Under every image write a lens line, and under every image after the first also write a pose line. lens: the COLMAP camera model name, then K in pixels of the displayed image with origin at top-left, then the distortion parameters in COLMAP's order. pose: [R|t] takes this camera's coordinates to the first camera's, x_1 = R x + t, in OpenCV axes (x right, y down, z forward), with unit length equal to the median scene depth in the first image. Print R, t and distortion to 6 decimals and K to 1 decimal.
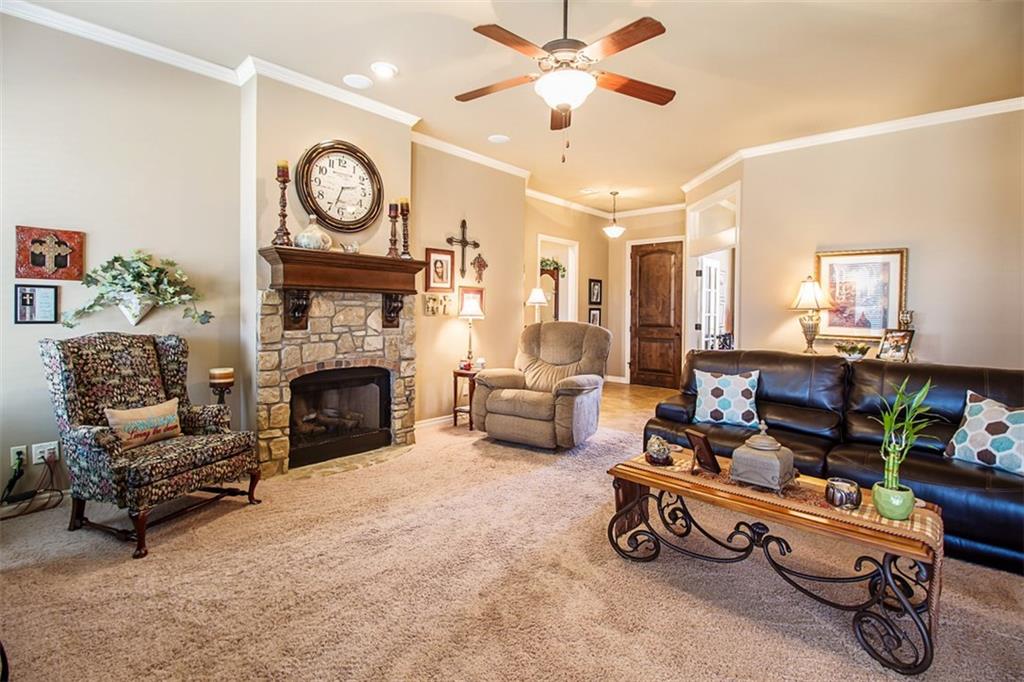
lens RADIAL K [[468.6, 0, 497.7], [0, 468.6, 313.5], [0, 0, 1]] dist [-0.003966, -0.000693]
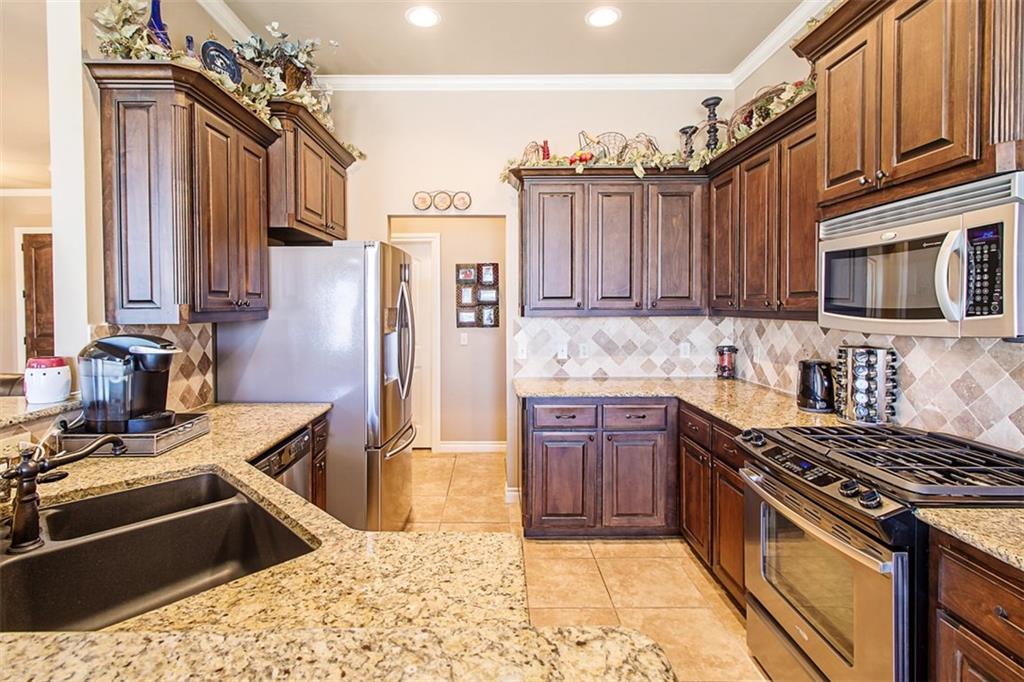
lens RADIAL K [[490.3, 0, 494.5], [0, 490.3, 314.7], [0, 0, 1]] dist [-0.002472, -0.000411]
pose [[0.731802, -0.033932, 0.680672, 0.600729], [0.022903, 0.999420, 0.025199, -0.025876], [-0.681133, -0.002851, 0.732154, -0.270745]]
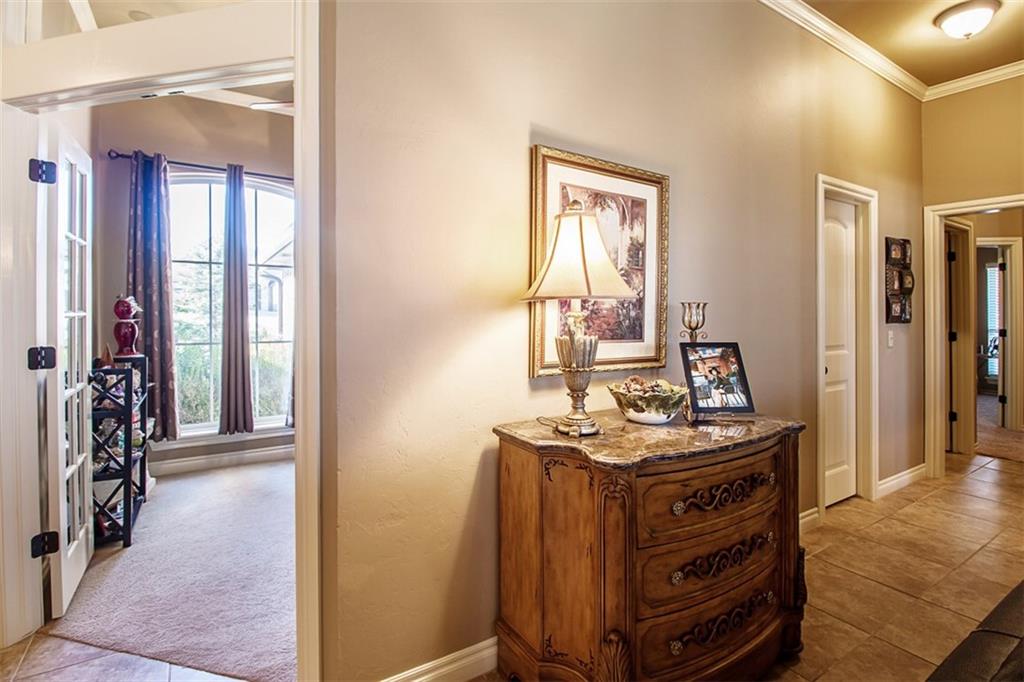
lens RADIAL K [[492.7, 0, 529.0], [0, 492.7, 310.6], [0, 0, 1]] dist [-0.001728, -0.010025]
pose [[0.245054, -0.020243, 0.969298, 0.335706], [-0.004789, 0.999745, 0.022090, -0.007924], [-0.969498, -0.010055, 0.244895, 1.038639]]
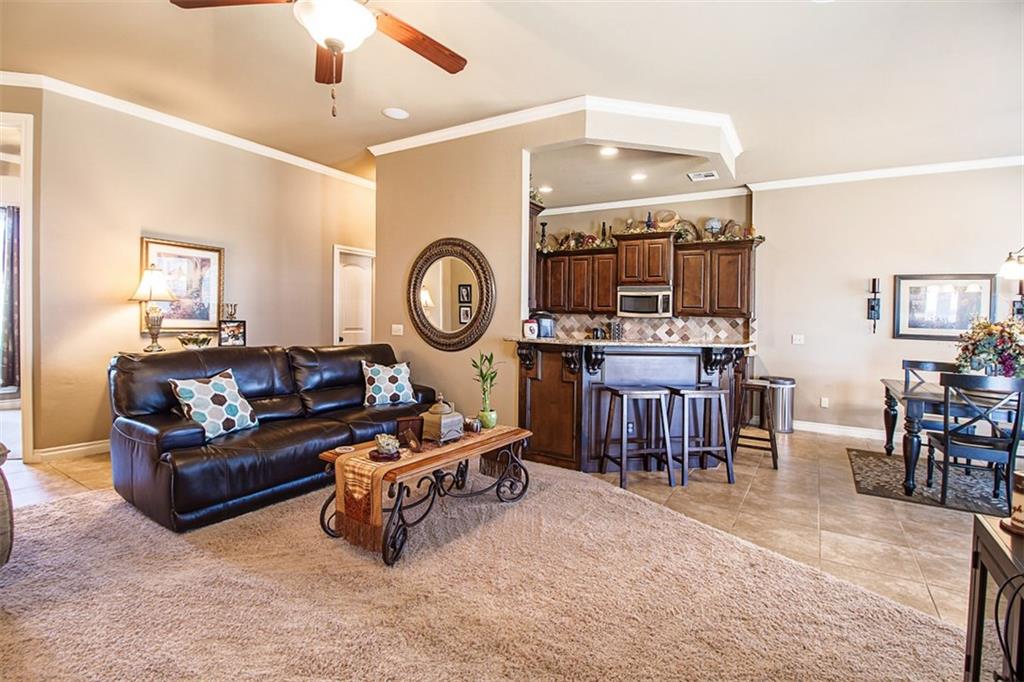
lens RADIAL K [[485.5, 0, 489.6], [0, 485.5, 310.3], [0, 0, 1]] dist [-0.028171, -0.000479]
pose [[-0.150727, -0.006974, 0.988551, -0.397362], [-0.025081, 0.999680, 0.003228, -0.009086], [-0.988257, -0.024307, -0.150853, 0.533838]]
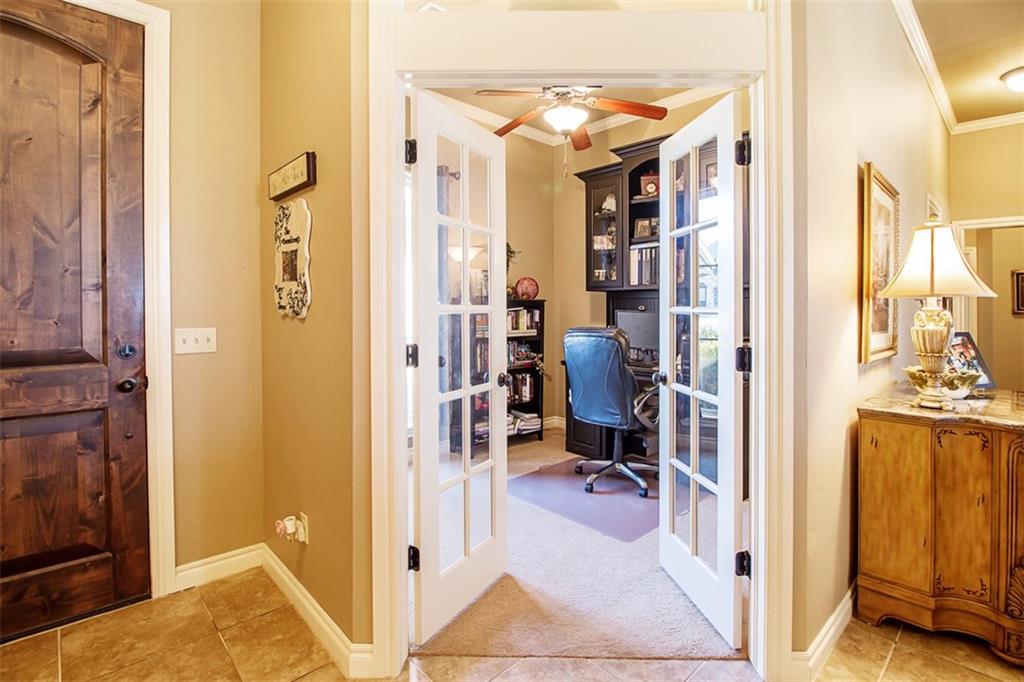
lens RADIAL K [[492.7, 0, 529.0], [0, 492.7, 310.6], [0, 0, 1]] dist [-0.001728, -0.010025]
pose [[0.048721, -0.022162, 0.998567, 0.245966], [-0.002172, 0.999749, 0.022294, -0.005400], [-0.998810, -0.003255, 0.048661, 1.426371]]
